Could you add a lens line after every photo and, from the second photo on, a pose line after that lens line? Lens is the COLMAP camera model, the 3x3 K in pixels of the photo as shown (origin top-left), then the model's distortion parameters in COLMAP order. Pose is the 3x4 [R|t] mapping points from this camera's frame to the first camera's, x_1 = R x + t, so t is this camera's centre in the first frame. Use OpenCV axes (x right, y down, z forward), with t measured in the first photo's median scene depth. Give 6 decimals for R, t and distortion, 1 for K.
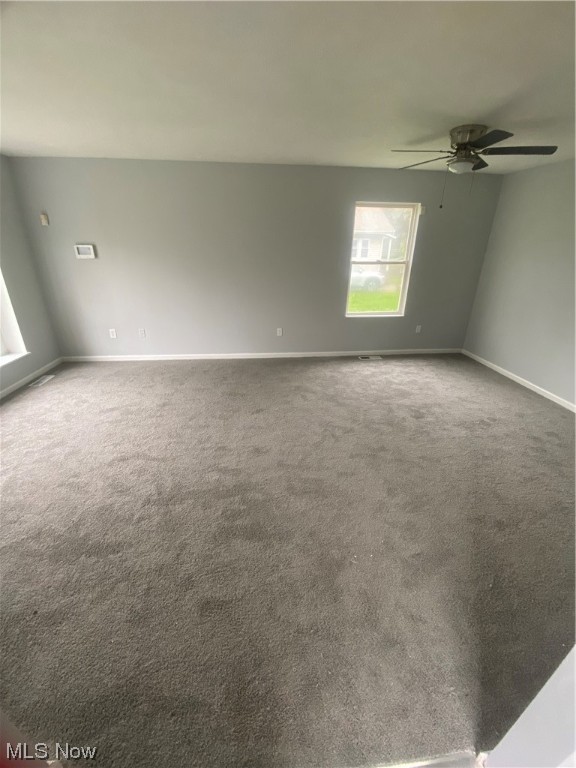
lens RADIAL K [[301.9, 0, 282.6], [0, 301.9, 387.1], [0, 0, 1]] dist [0.000550, -0.000053]
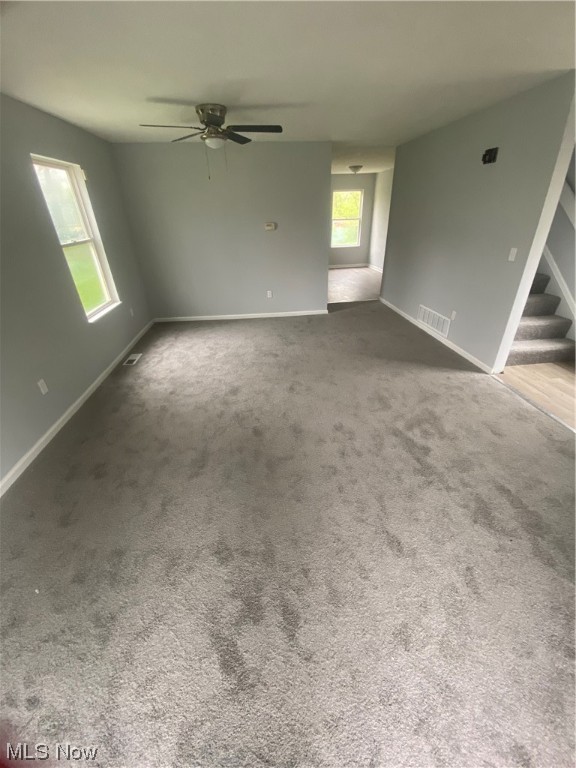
lens RADIAL K [[312.5, 0, 288.0], [0, 312.5, 384.0], [0, 0, 1]] dist [0.000902, 0.000003]
pose [[-0.006723, -0.486401, 0.873710, -0.631937], [0.435929, 0.784910, 0.440320, -0.302909], [-0.899956, 0.383836, 0.206759, 0.605598]]
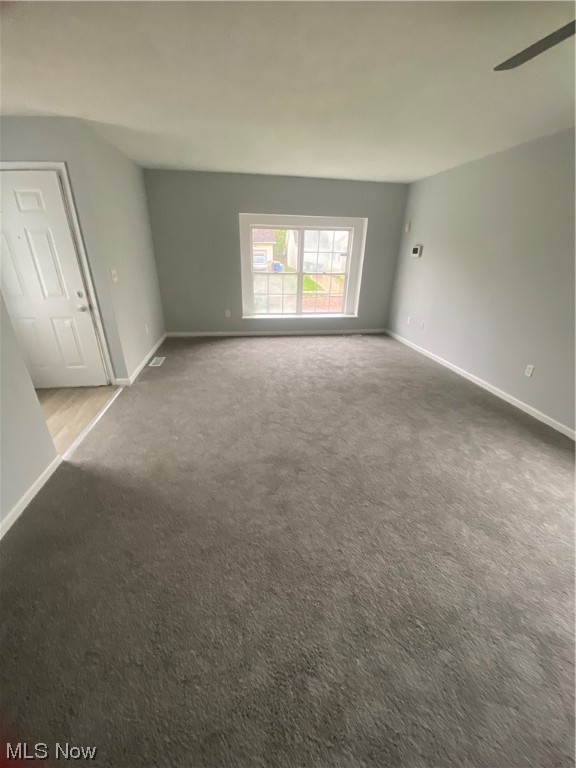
lens RADIAL K [[312.5, 0, 288.0], [0, 312.5, 384.0], [0, 0, 1]] dist [0.000902, 0.000003]
pose [[0.051373, 0.383944, -0.921926, 0.751641], [-0.422178, 0.844952, 0.328362, -0.200509], [0.905056, 0.372348, 0.205500, 0.495768]]
